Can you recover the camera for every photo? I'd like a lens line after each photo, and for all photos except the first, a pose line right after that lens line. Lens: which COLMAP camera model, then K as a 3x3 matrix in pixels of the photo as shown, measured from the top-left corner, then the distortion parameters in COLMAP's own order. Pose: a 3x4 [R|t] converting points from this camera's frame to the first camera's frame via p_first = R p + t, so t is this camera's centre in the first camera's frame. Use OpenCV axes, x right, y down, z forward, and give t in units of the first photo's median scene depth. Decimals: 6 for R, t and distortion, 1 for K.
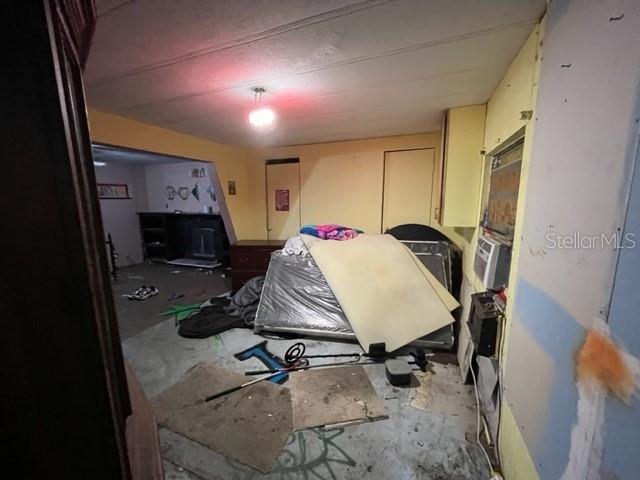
lens RADIAL K [[255.8, 0, 319.7], [0, 255.8, 242.0], [0, 0, 1]] dist [-0.006867, 0.000583]
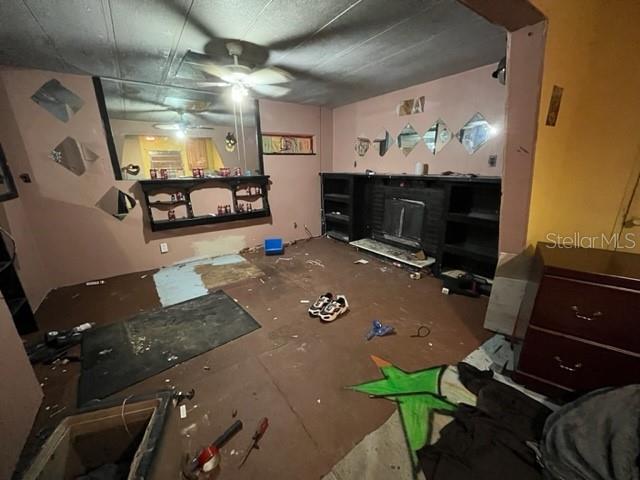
lens RADIAL K [[255.8, 0, 319.4], [0, 255.8, 241.5], [0, 0, 1]] dist [-0.006867, 0.000583]
pose [[0.836014, 0.151786, -0.527296, -0.289282], [-0.078424, 0.984165, 0.158960, -0.035228], [0.543075, -0.091541, 0.834680, 0.344673]]
